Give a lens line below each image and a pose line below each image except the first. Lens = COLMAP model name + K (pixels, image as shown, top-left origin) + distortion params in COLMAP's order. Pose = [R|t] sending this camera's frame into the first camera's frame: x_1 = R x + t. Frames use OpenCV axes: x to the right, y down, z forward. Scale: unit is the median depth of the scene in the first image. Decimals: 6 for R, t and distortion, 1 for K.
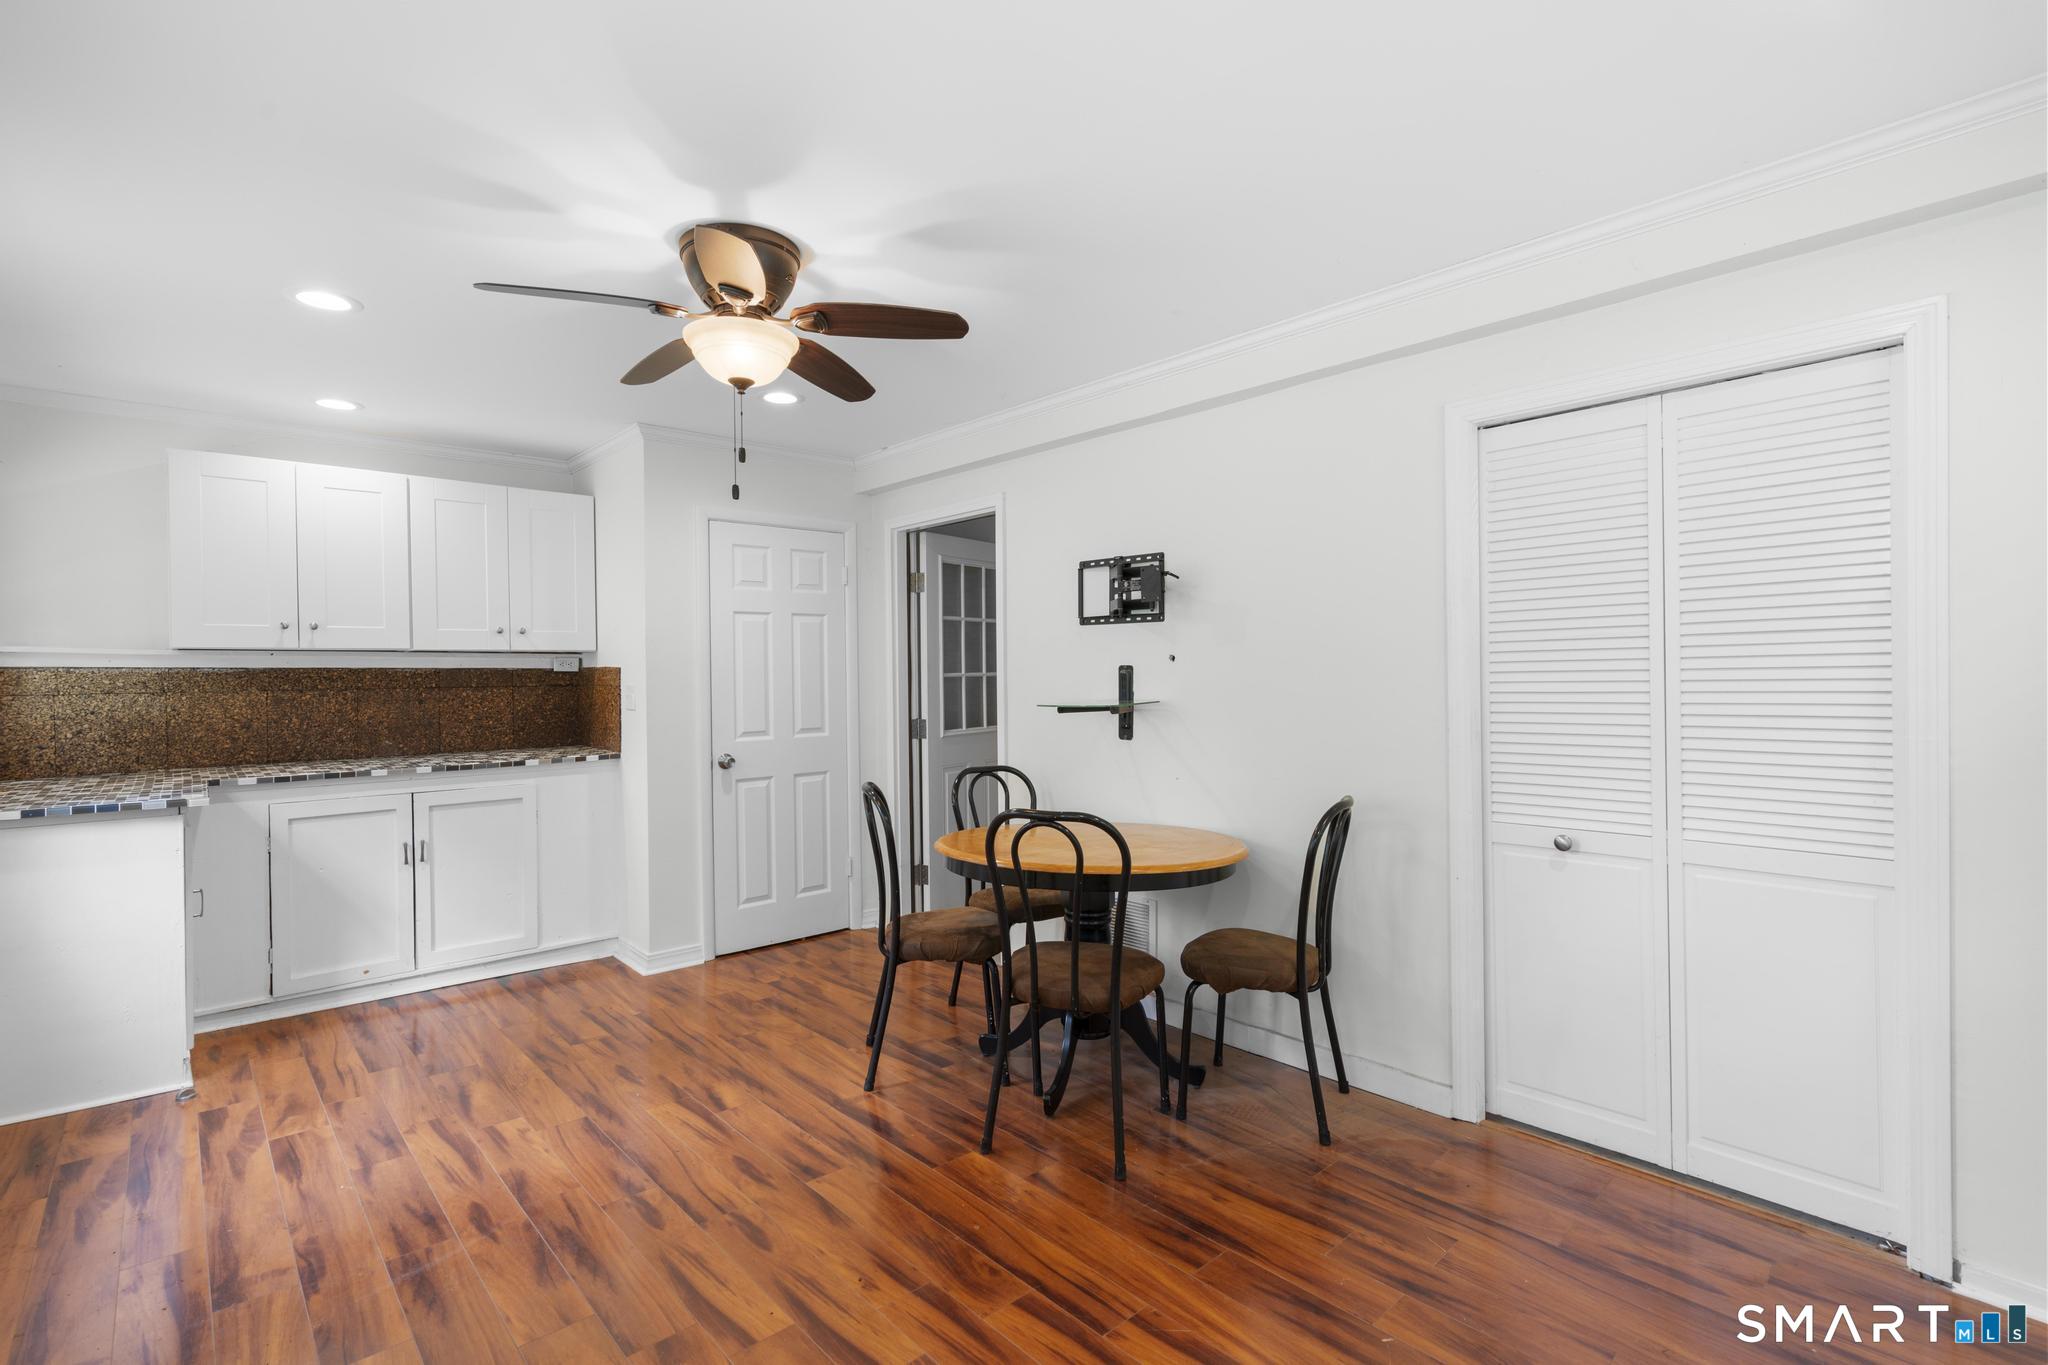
lens RADIAL K [[922.7, 0, 966.7], [0, 922.7, 682.3], [0, 0, 1]] dist [-0.007874, 0.005221]
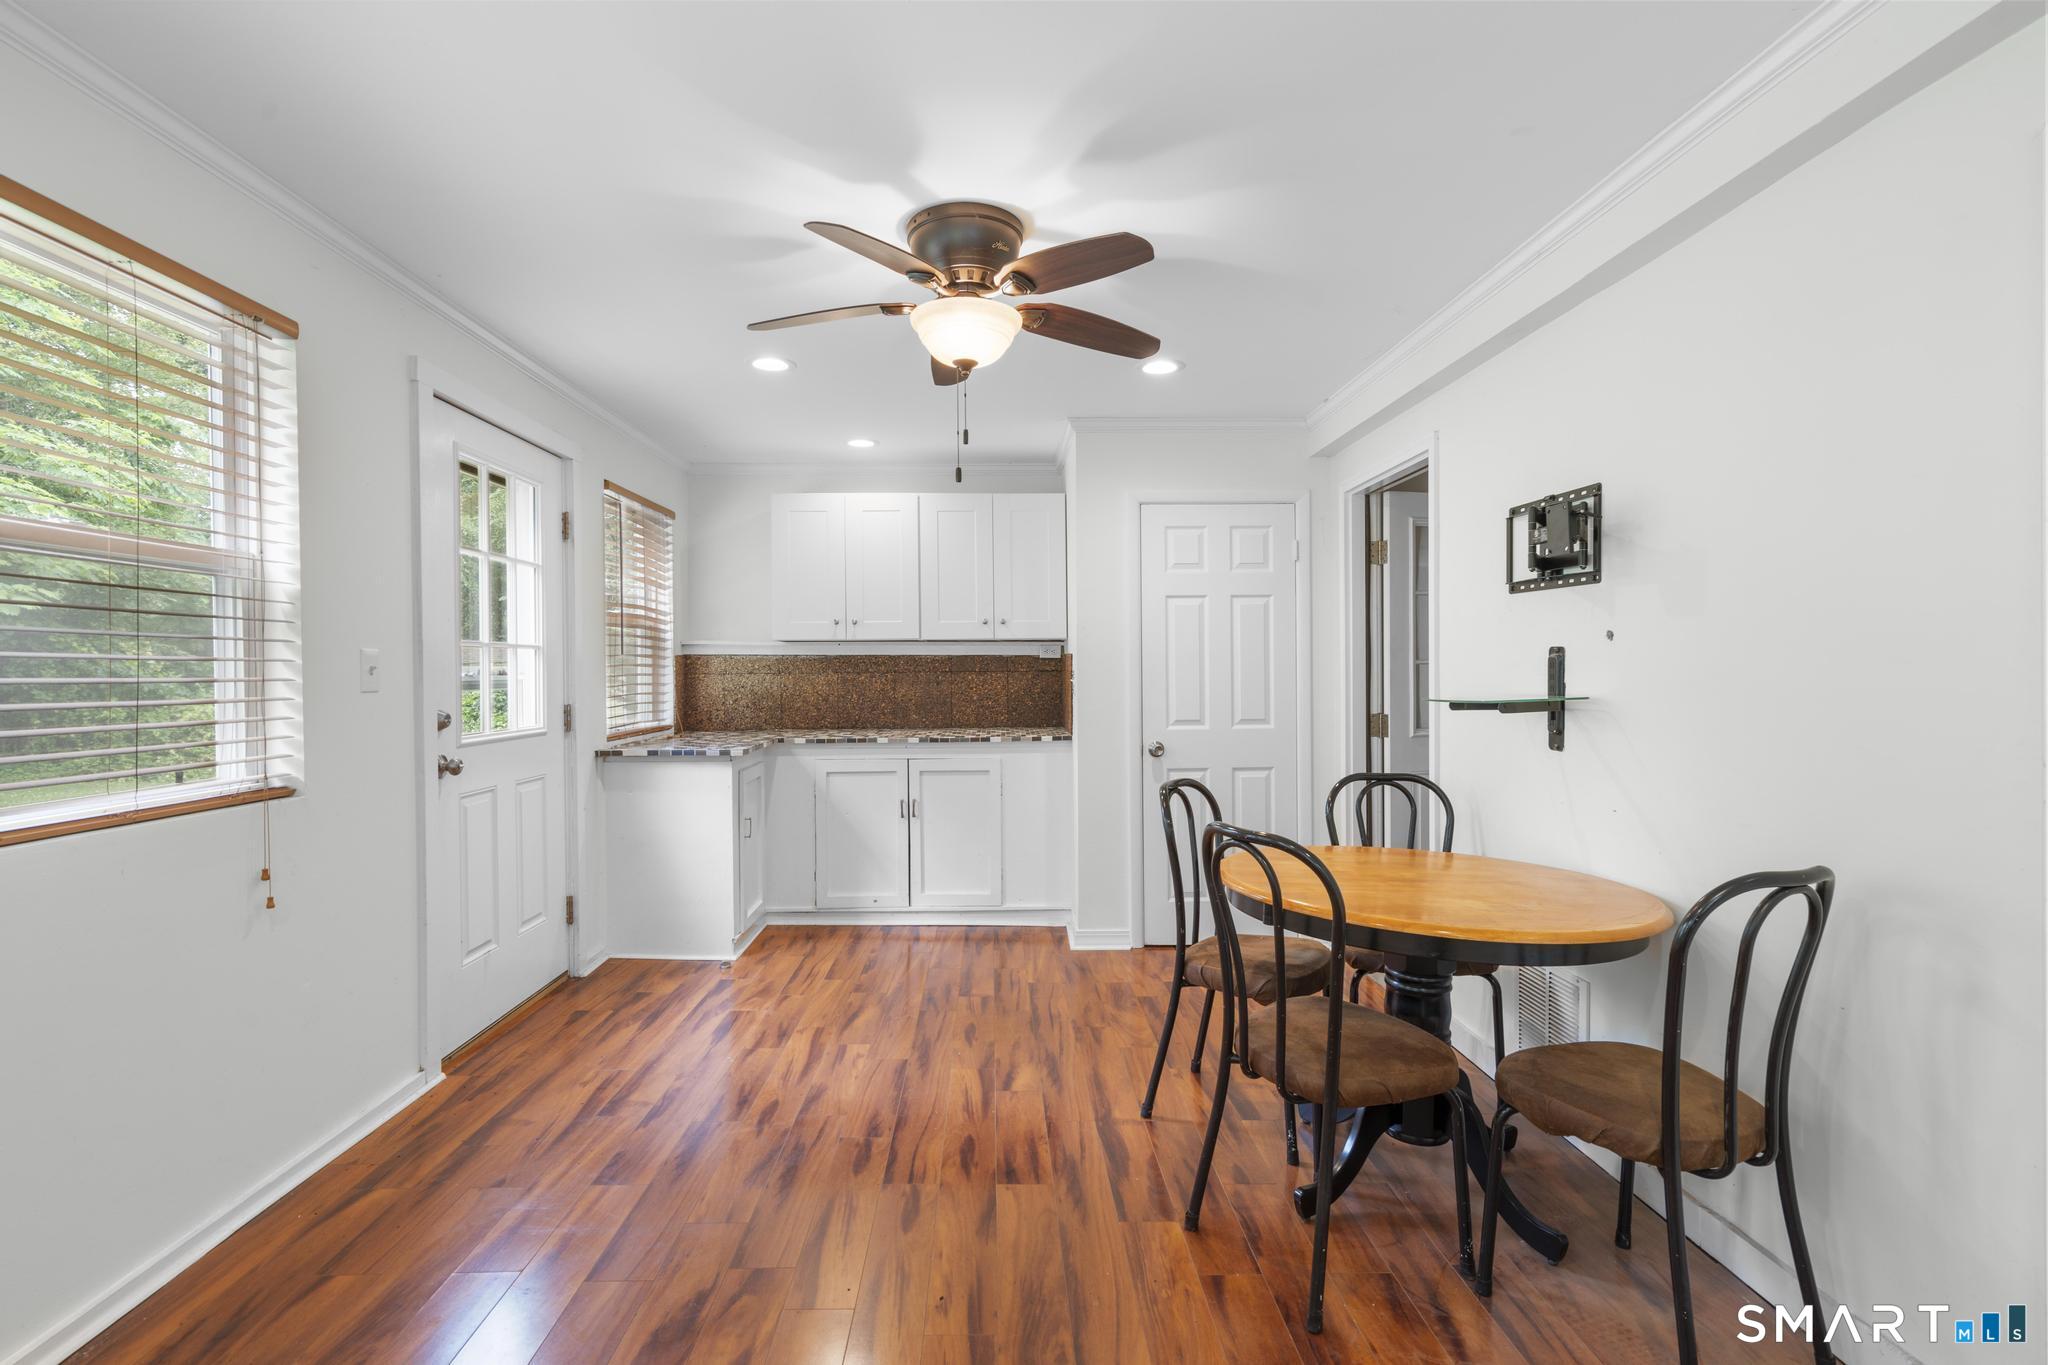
lens RADIAL K [[922.7, 0, 1023.1], [0, 922.7, 680.9], [0, 0, 1]] dist [-0.007874, 0.005221]
pose [[0.774297, 0.014676, -0.632652, 0.290045], [-0.009094, 0.999886, 0.012064, 0.003095], [0.632757, -0.003588, 0.774342, 0.176798]]
